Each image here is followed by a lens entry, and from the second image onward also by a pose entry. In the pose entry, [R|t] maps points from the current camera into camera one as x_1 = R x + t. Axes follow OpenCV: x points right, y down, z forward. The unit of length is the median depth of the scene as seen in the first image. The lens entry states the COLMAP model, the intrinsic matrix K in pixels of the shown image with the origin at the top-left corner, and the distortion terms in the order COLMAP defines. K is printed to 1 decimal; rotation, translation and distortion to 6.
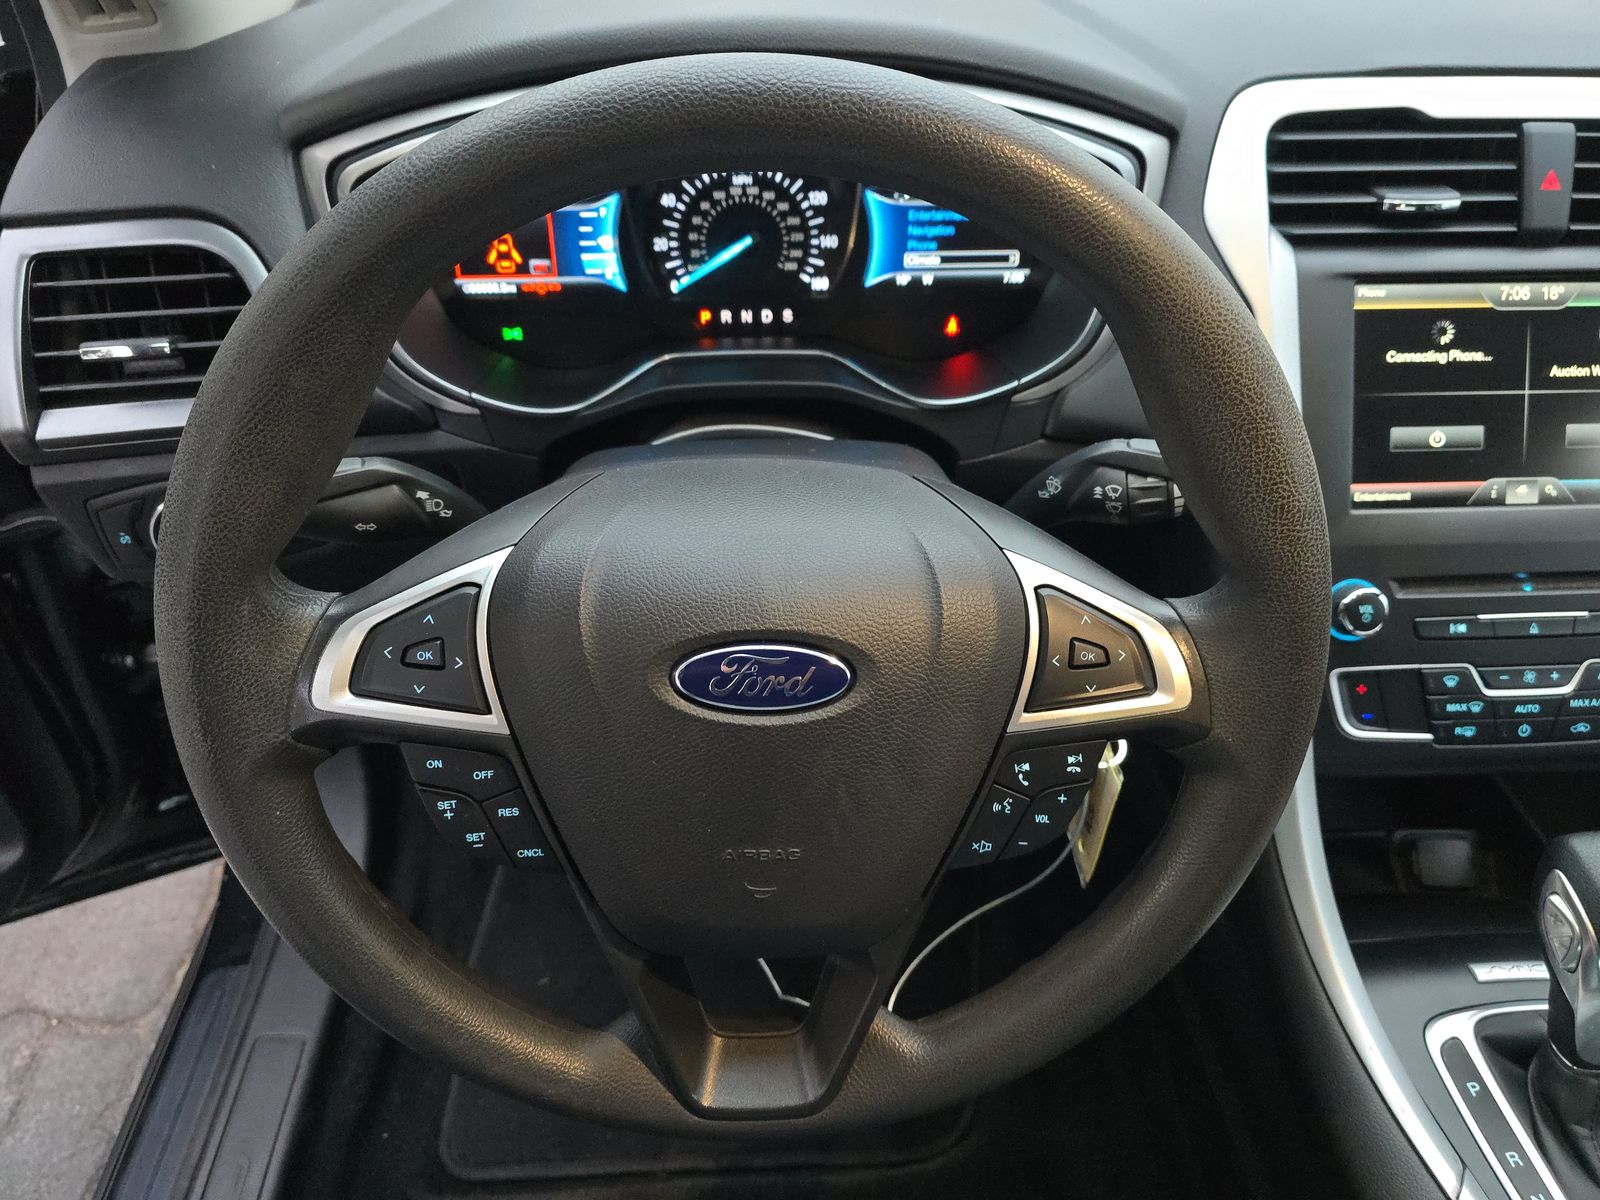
lens RADIAL K [[1118.9, 0, 798.1], [0, 1118.9, 588.1], [0, 0, 1]] dist [0.052389, -0.065772]
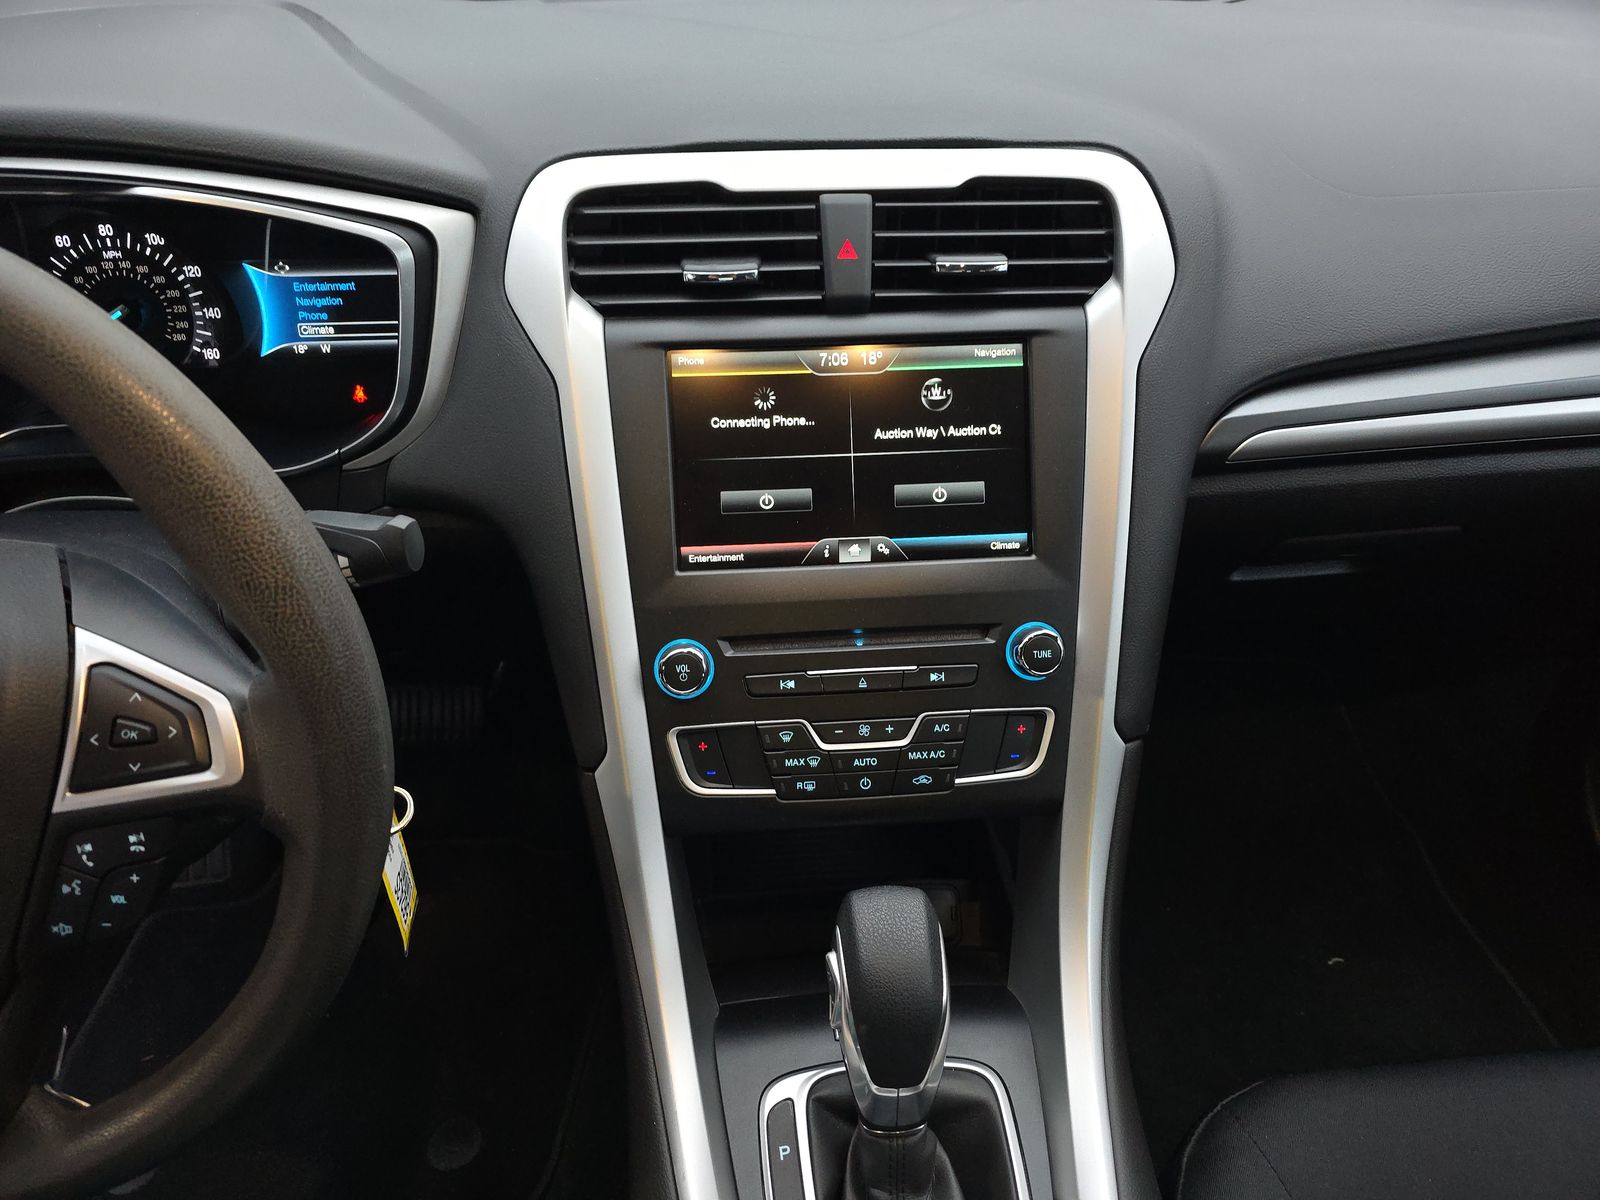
lens RADIAL K [[1094.3, 0, 804.8], [0, 1094.3, 588.8], [0, 0, 1]] dist [0.059767, -0.054177]
pose [[0.999754, -0.018568, 0.012119, 0.582313], [0.019010, 0.999119, -0.037425, -0.013658], [-0.011414, 0.037646, 0.999226, 0.005157]]
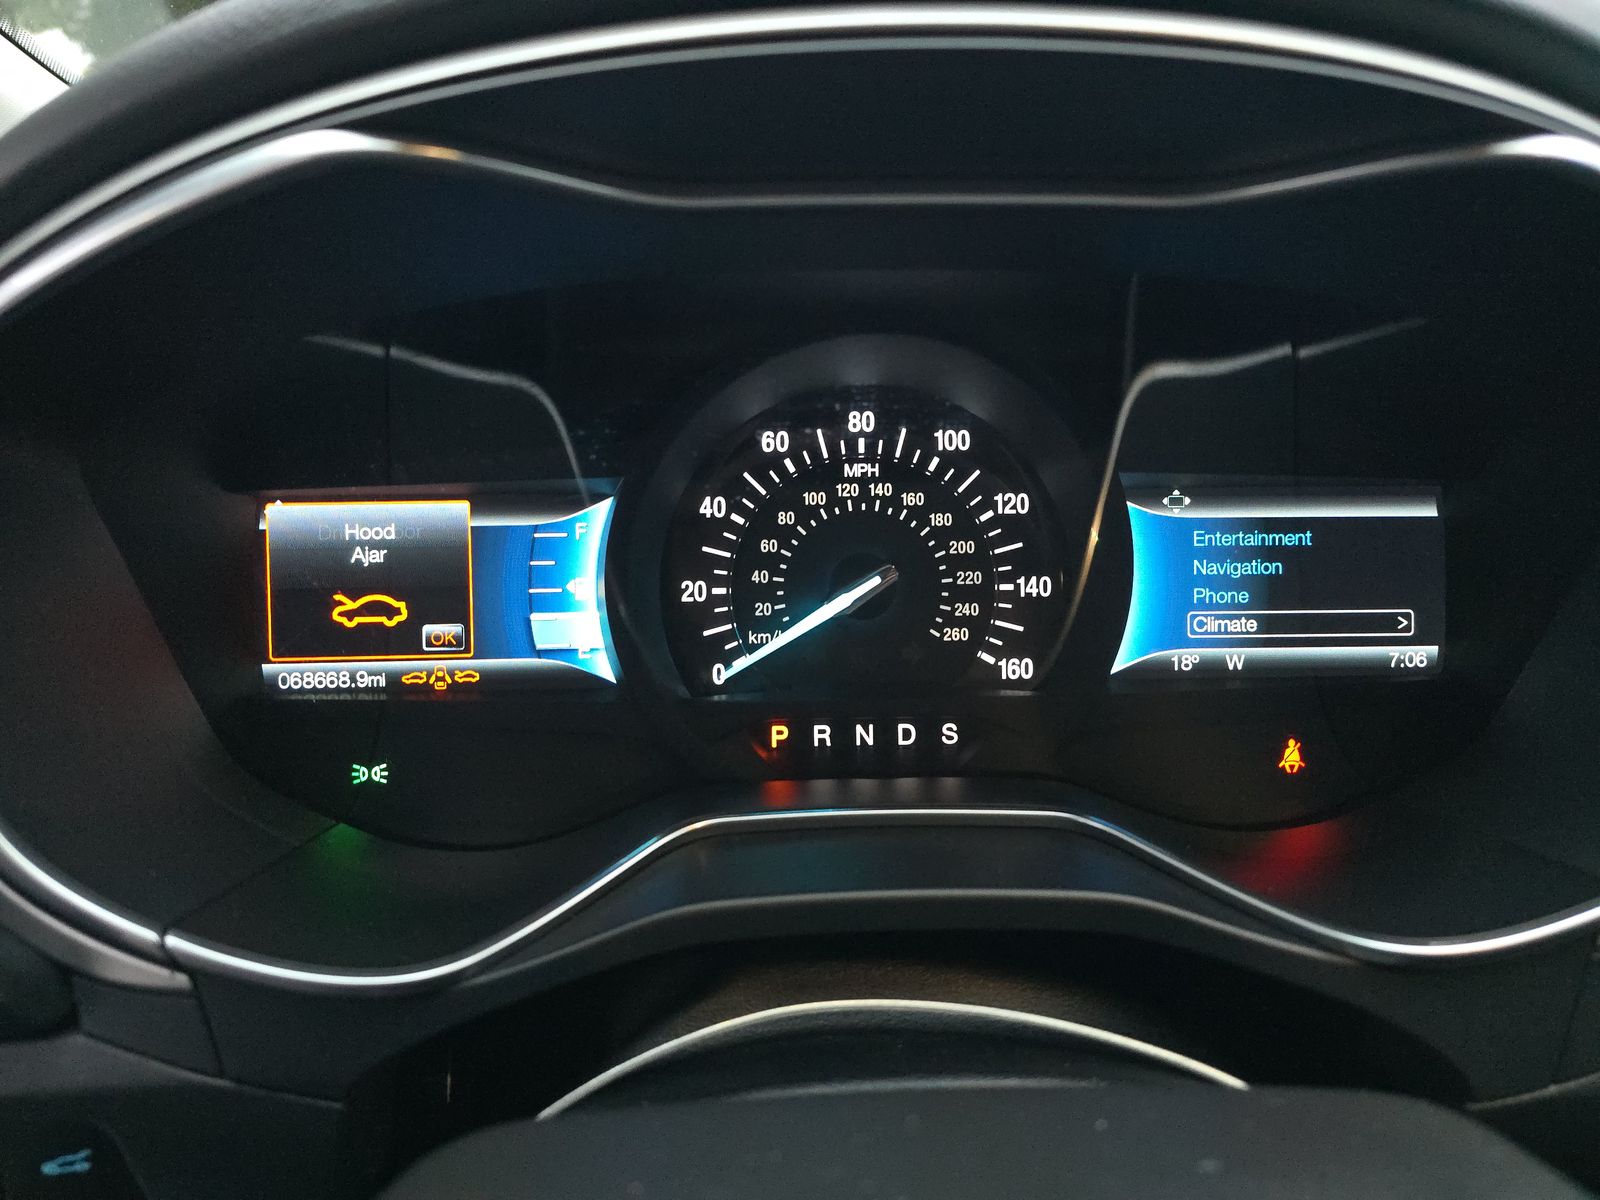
lens RADIAL K [[1094.3, 0, 804.8], [0, 1094.3, 588.8], [0, 0, 1]] dist [0.059767, -0.054177]
pose [[0.999940, -0.000590, -0.010938, -0.072820], [-0.003522, 0.928198, -0.372071, -0.137204], [0.010372, 0.372087, 0.928140, 0.592119]]
